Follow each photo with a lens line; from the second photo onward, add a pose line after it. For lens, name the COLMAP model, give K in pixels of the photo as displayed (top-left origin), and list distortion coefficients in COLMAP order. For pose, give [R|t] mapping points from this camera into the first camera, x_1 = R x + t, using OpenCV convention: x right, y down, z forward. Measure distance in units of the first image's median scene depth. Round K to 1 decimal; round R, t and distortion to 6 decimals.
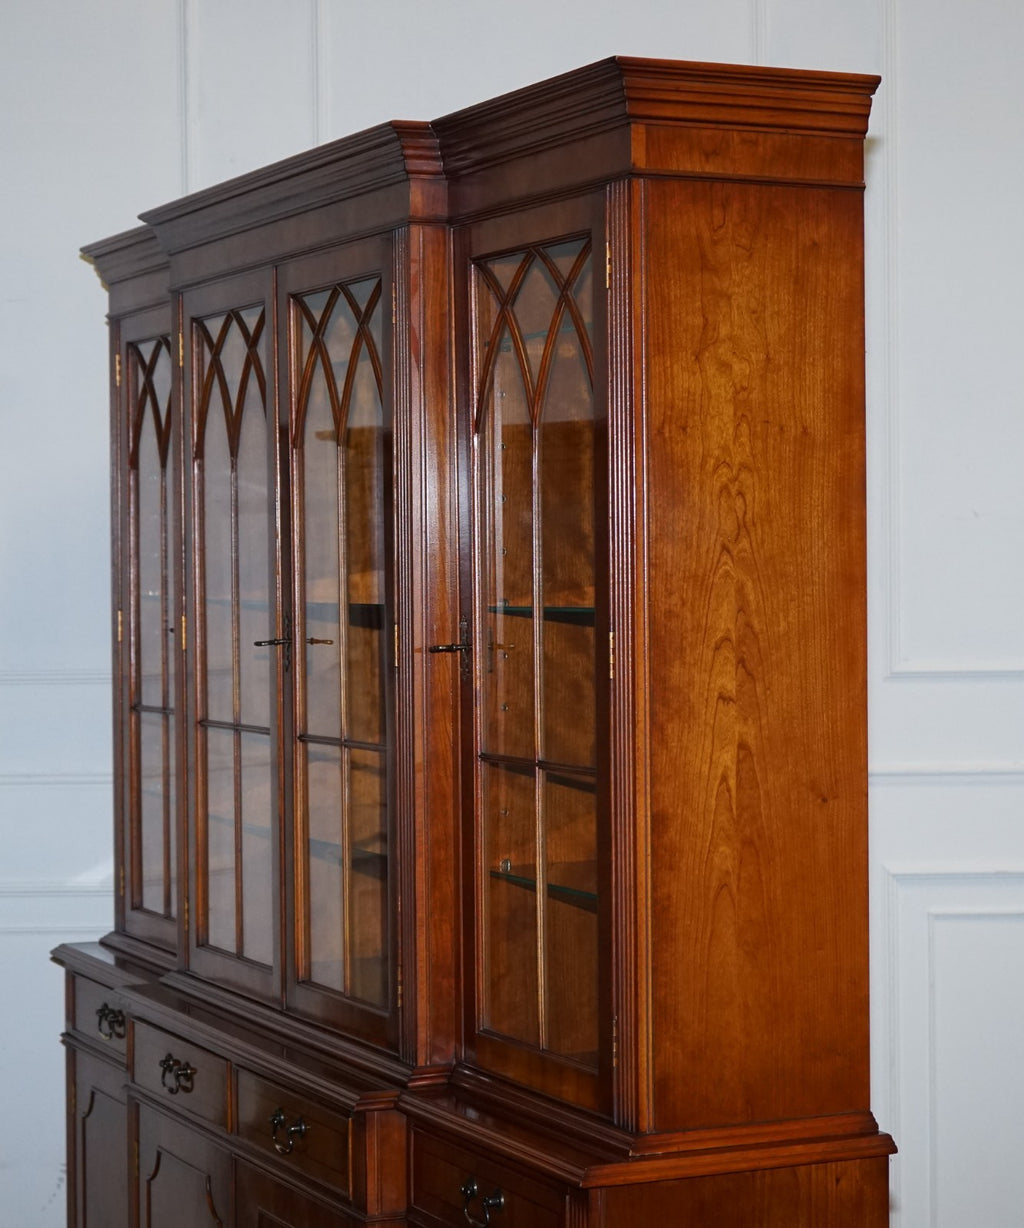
lens RADIAL K [[2805.8, 0, 512.0], [0, 2805.8, 614.0], [0, 0, 1]] dist [-0.017788, -0.047262]
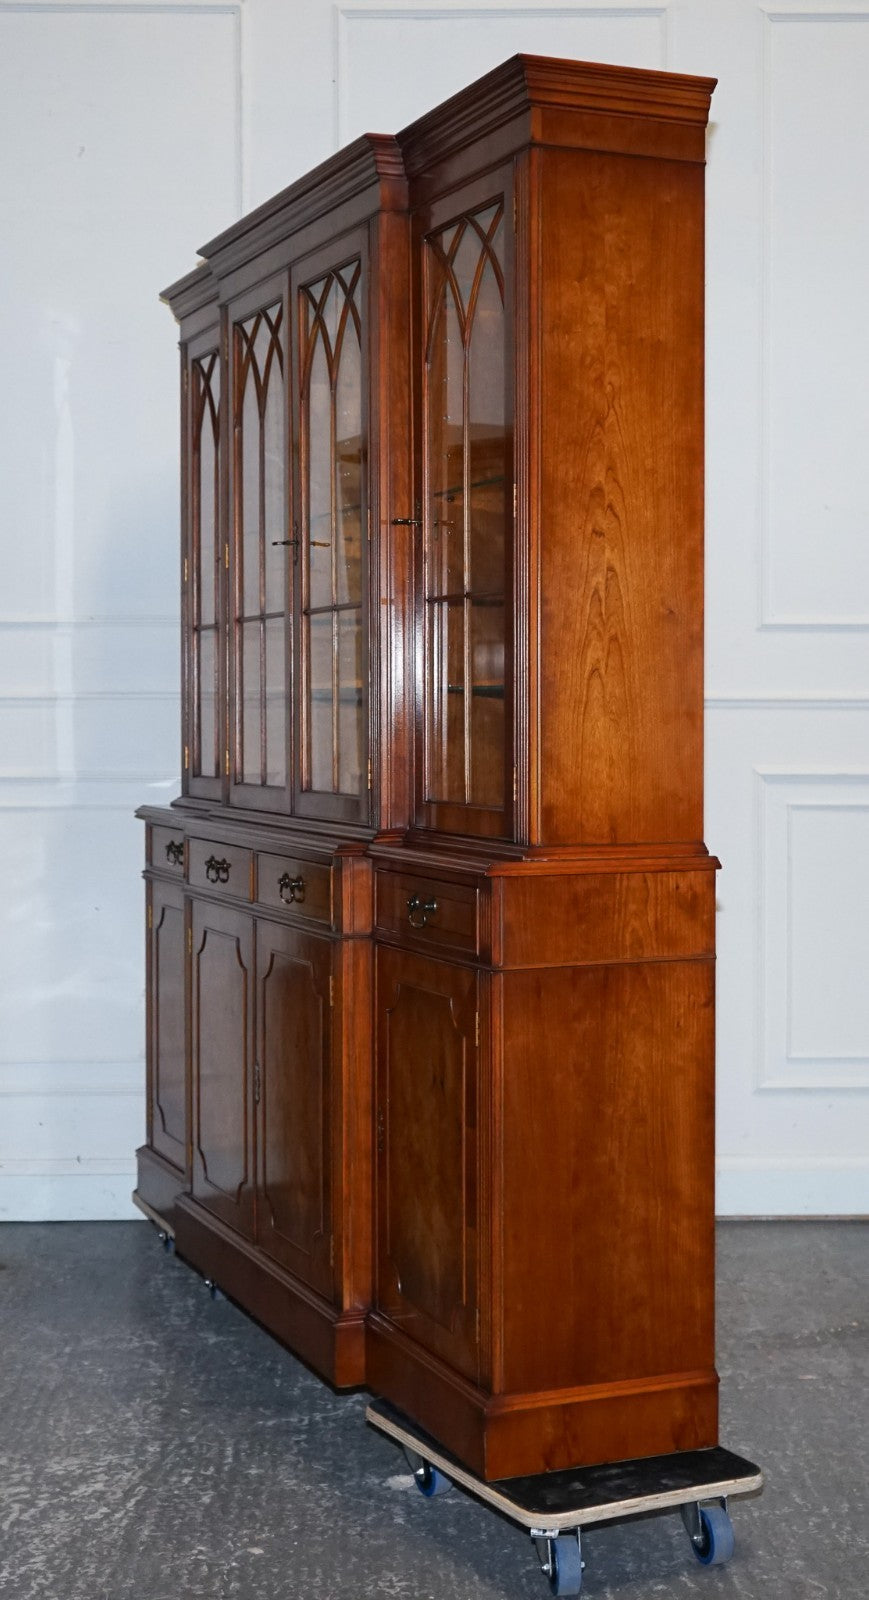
lens RADIAL K [[2134.5, 0, 434.5], [0, 2134.5, 800.0], [0, 0, 1]] dist [-0.018035, 0.000615]
pose [[0.998692, 0.009540, -0.050224, 0.047305], [-0.008736, 0.999831, 0.016206, 0.136675], [0.050370, -0.015746, 0.998607, -0.045094]]
